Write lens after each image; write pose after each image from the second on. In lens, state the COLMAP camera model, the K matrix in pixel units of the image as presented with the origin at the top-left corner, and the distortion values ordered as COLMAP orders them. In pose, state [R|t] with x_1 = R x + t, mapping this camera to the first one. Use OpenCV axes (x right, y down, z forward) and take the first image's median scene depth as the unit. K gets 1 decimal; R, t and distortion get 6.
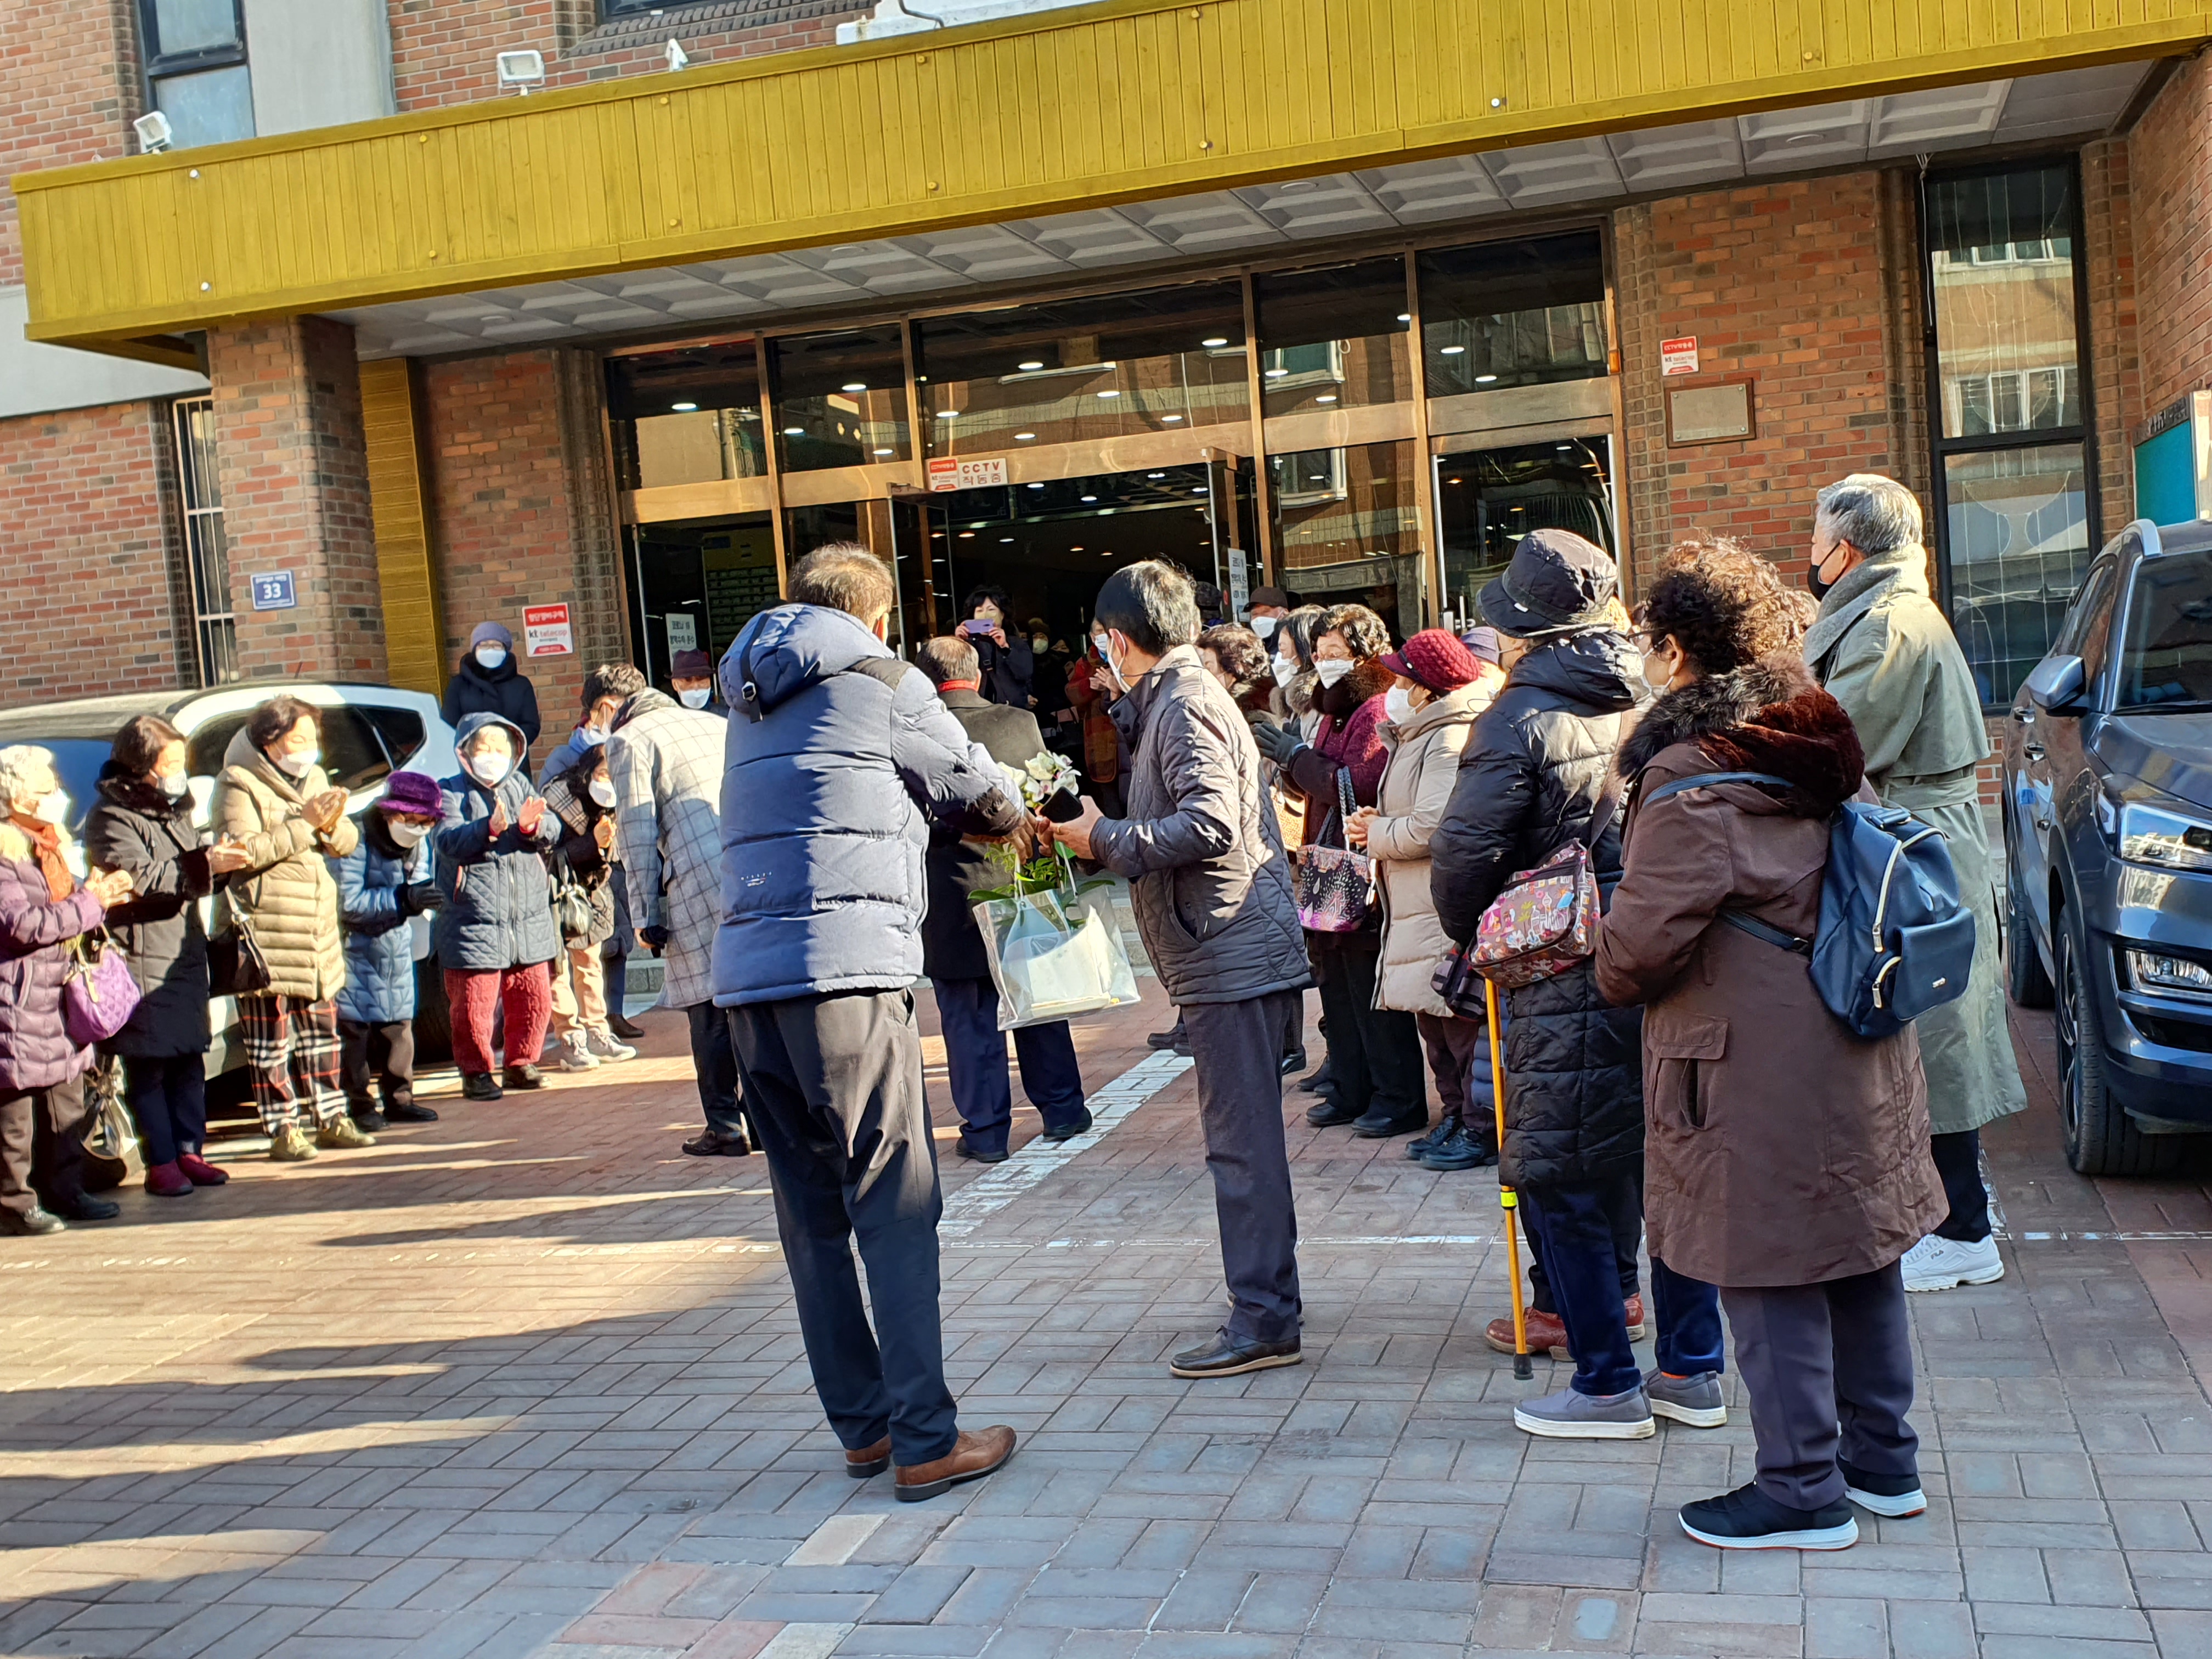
lens RADIAL K [[2449.1, 0, 1063.7], [0, 2449.1, 938.4], [0, 0, 1]] dist [-0.026460, 0.032799]
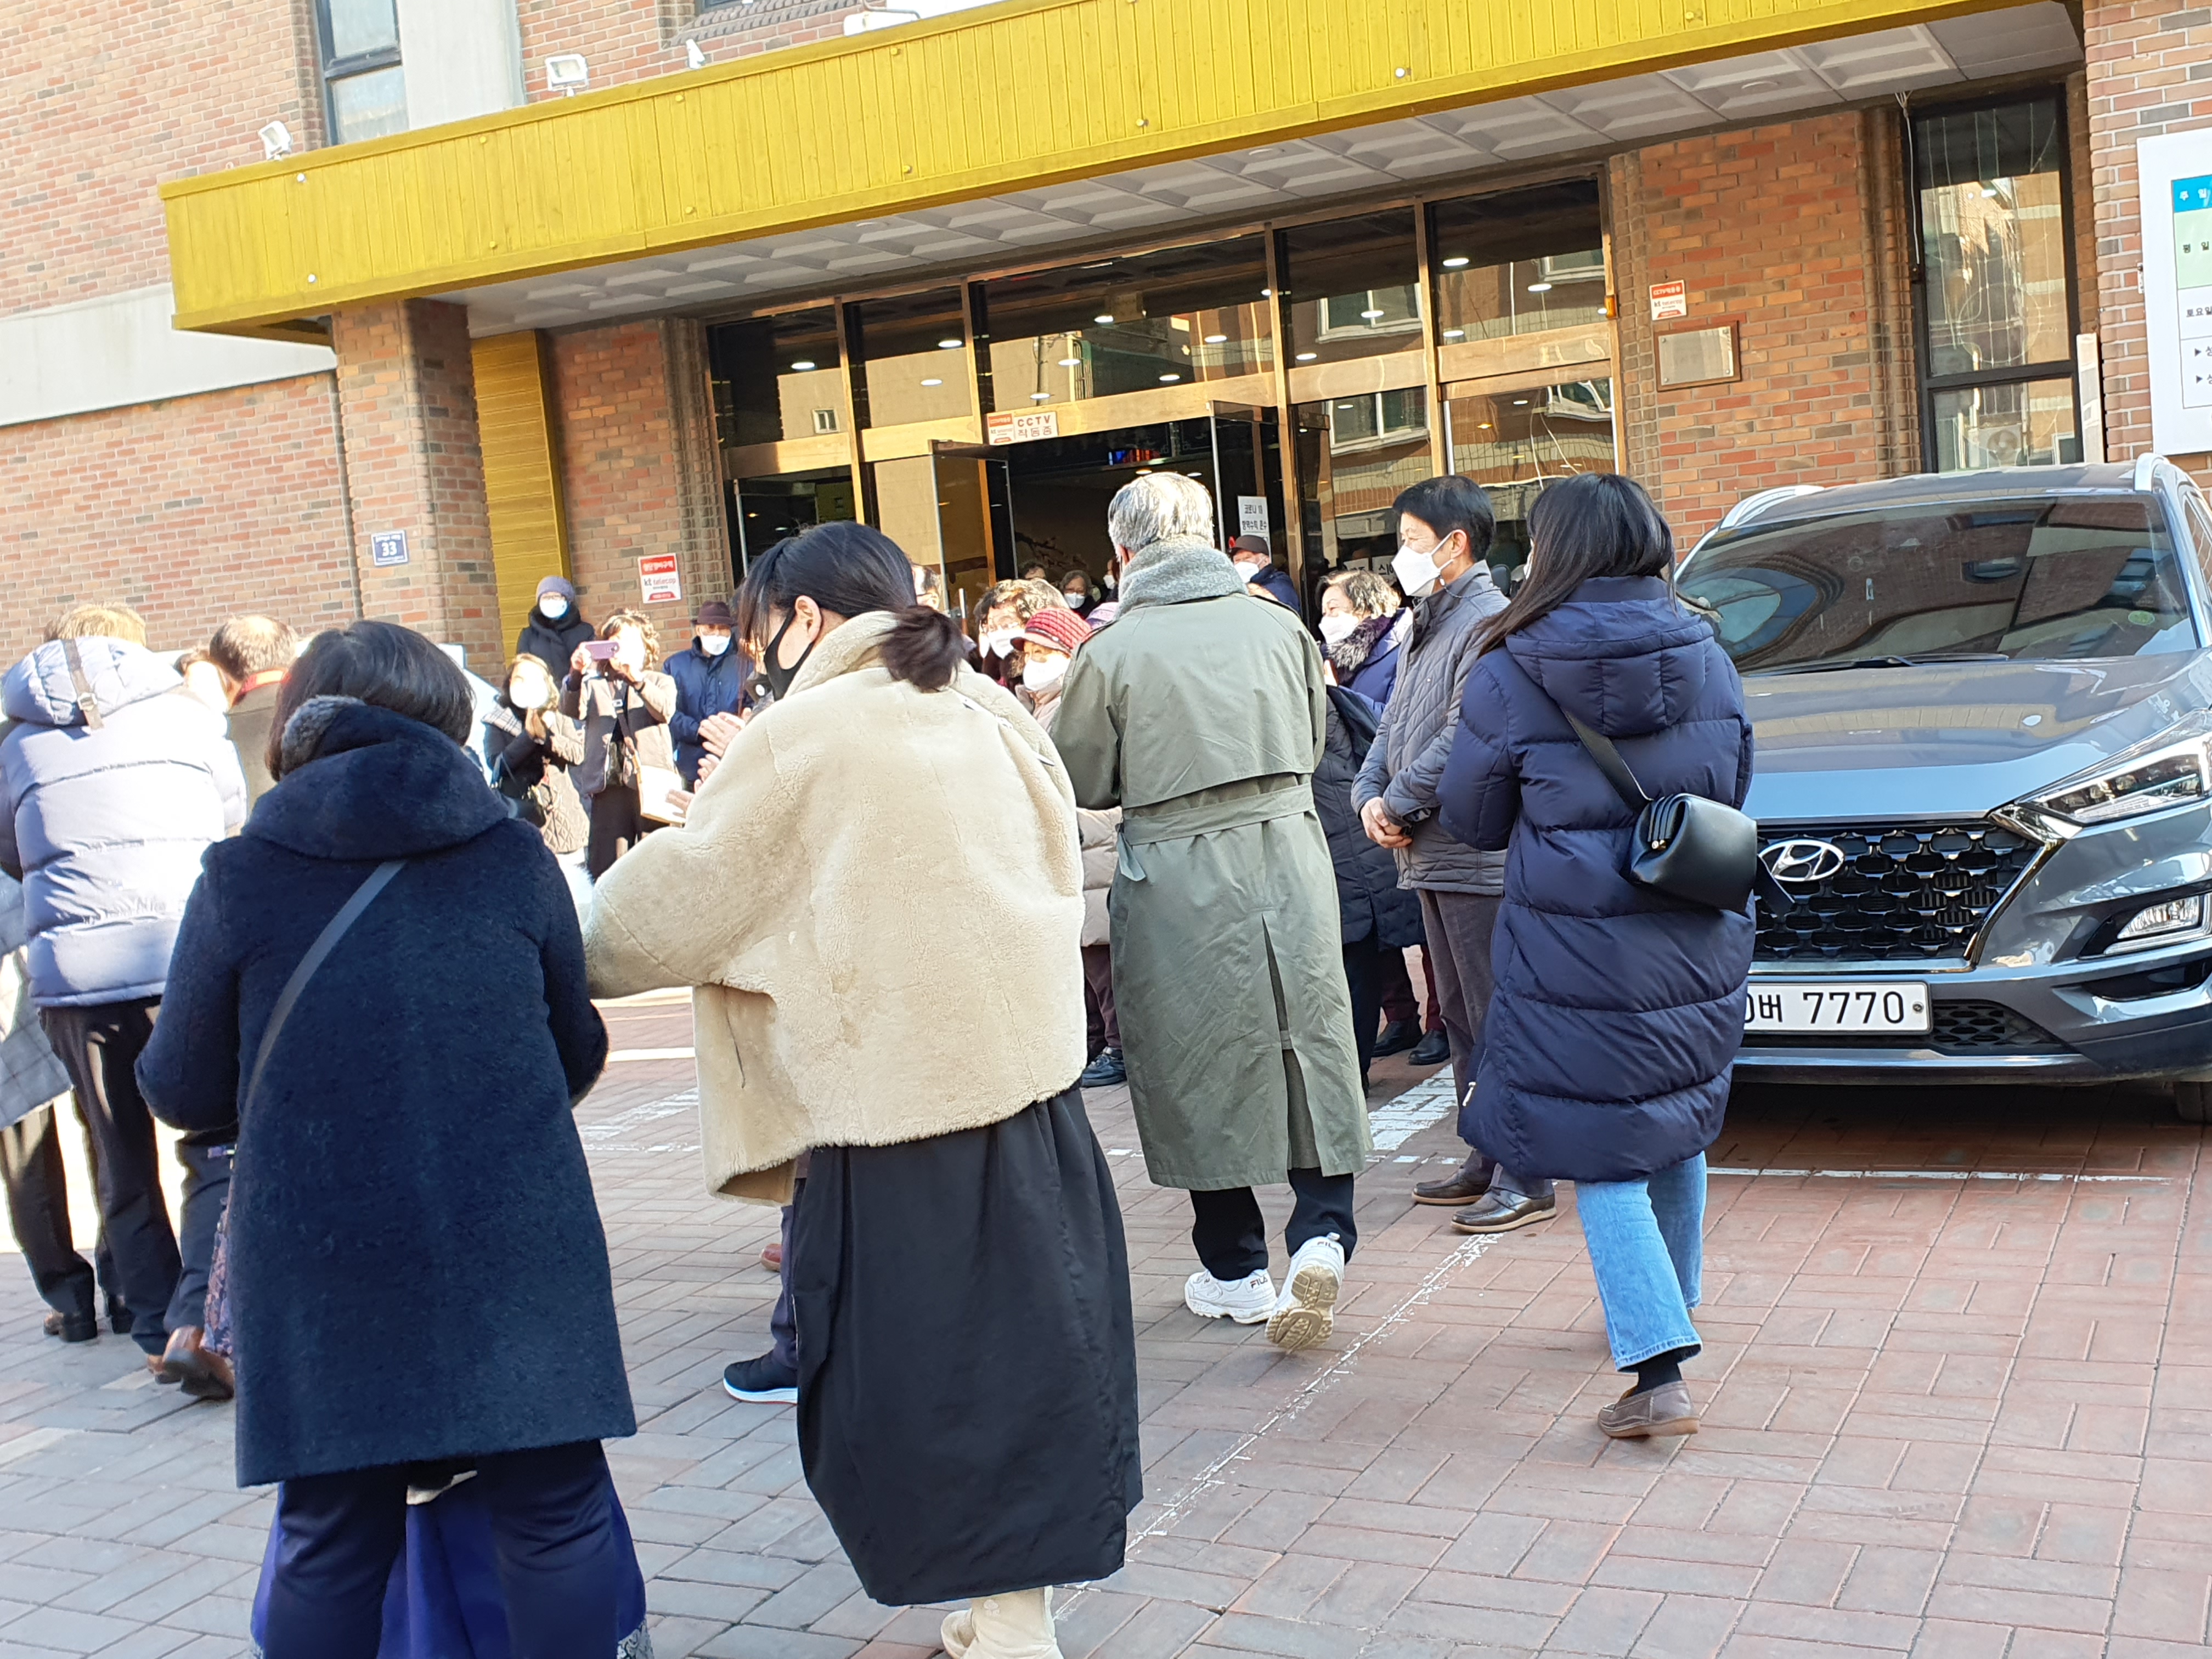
lens RADIAL K [[2445.5, 0, 1106.9], [0, 2445.5, 908.4], [0, 0, 1]] dist [0.004030, -0.037334]
pose [[0.985729, 0.011493, -0.167944, 0.182268], [-0.007441, 0.999666, 0.024736, -0.008230], [0.168173, -0.023133, 0.985486, -0.045554]]
